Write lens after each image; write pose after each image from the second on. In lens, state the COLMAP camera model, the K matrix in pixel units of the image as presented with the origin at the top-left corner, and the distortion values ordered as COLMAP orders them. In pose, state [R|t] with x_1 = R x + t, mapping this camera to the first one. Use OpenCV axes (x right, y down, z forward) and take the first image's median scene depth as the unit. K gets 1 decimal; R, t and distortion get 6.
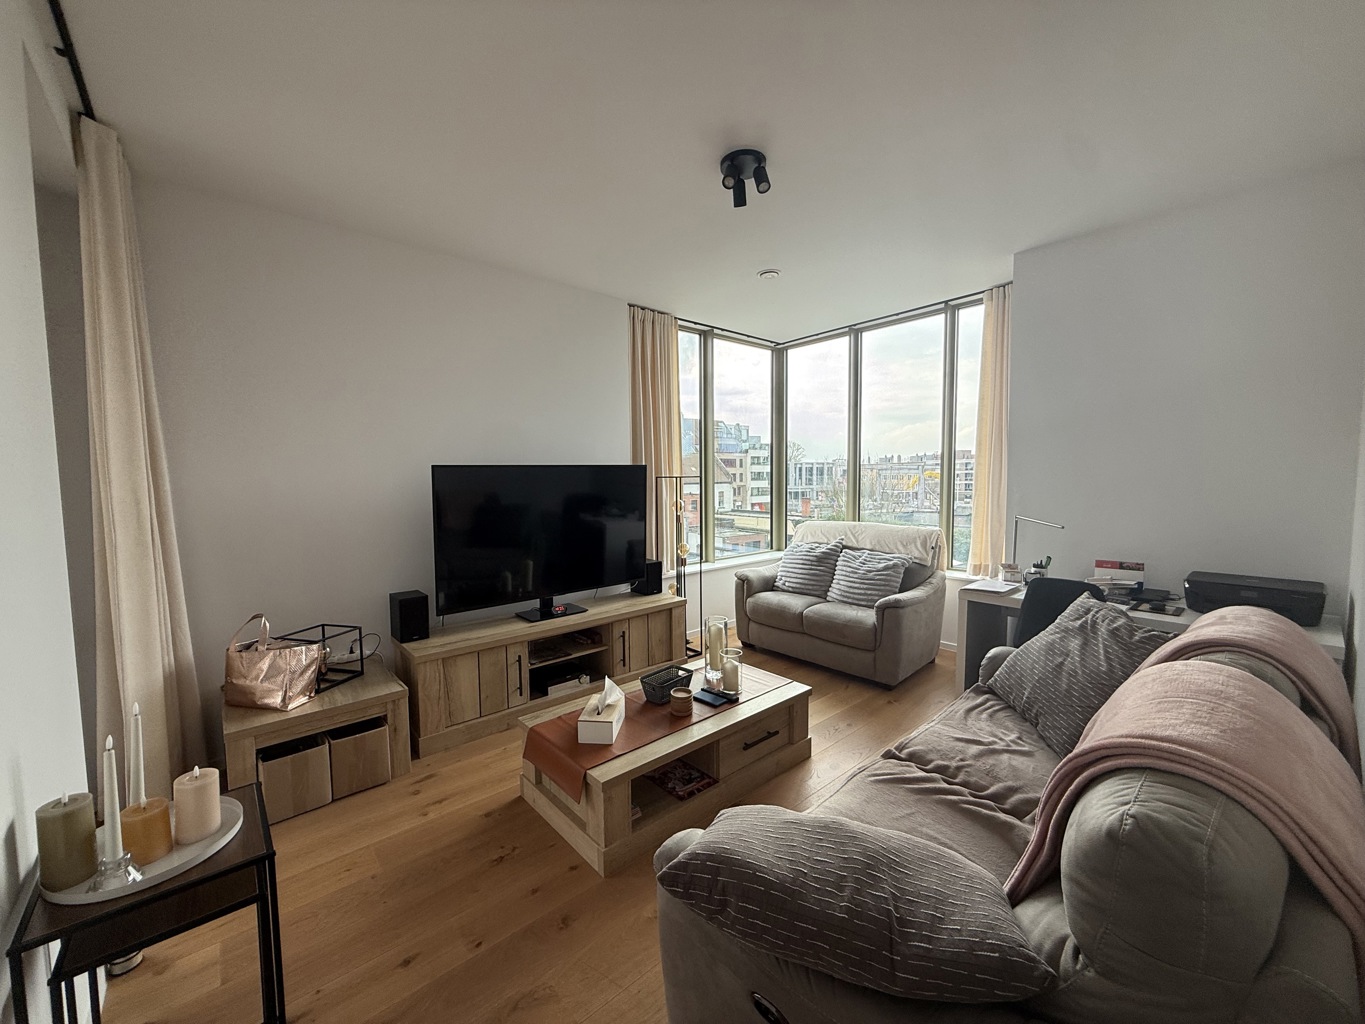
lens RADIAL K [[541.4, 0, 672.4], [0, 541.4, 508.9], [0, 0, 1]] dist [-0.000983, -0.000324]
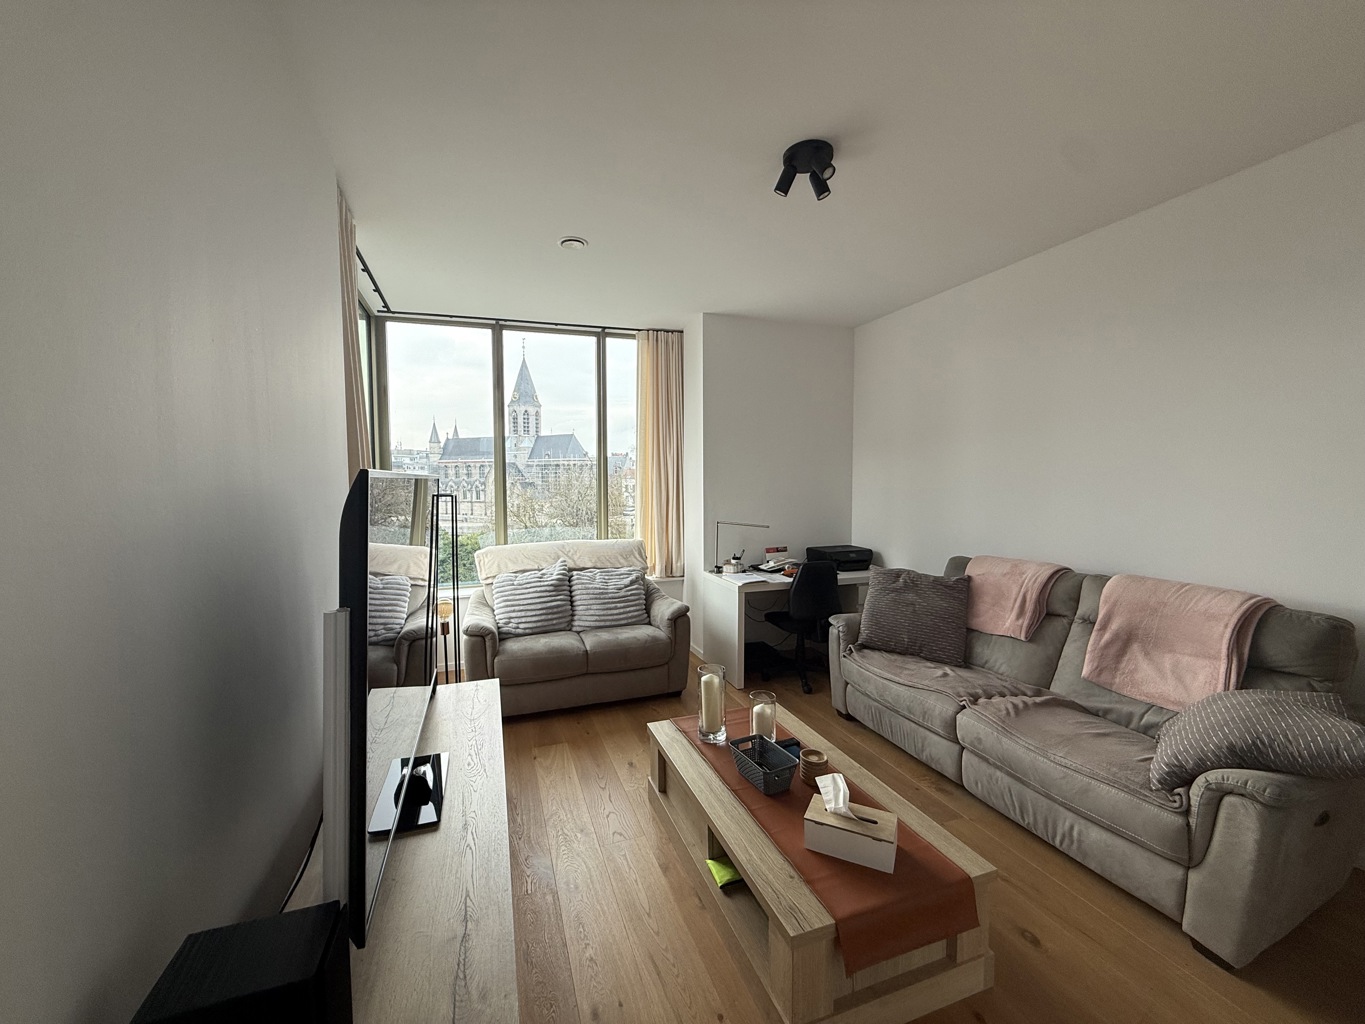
lens RADIAL K [[541.4, 0, 681.5], [0, 541.4, 514.8], [0, 0, 1]] dist [-0.000983, -0.000324]
pose [[0.367754, -0.050502, 0.928551, -0.471047], [0.062252, 0.997621, 0.029604, -0.037816], [-0.927837, 0.046917, 0.370023, 0.505108]]
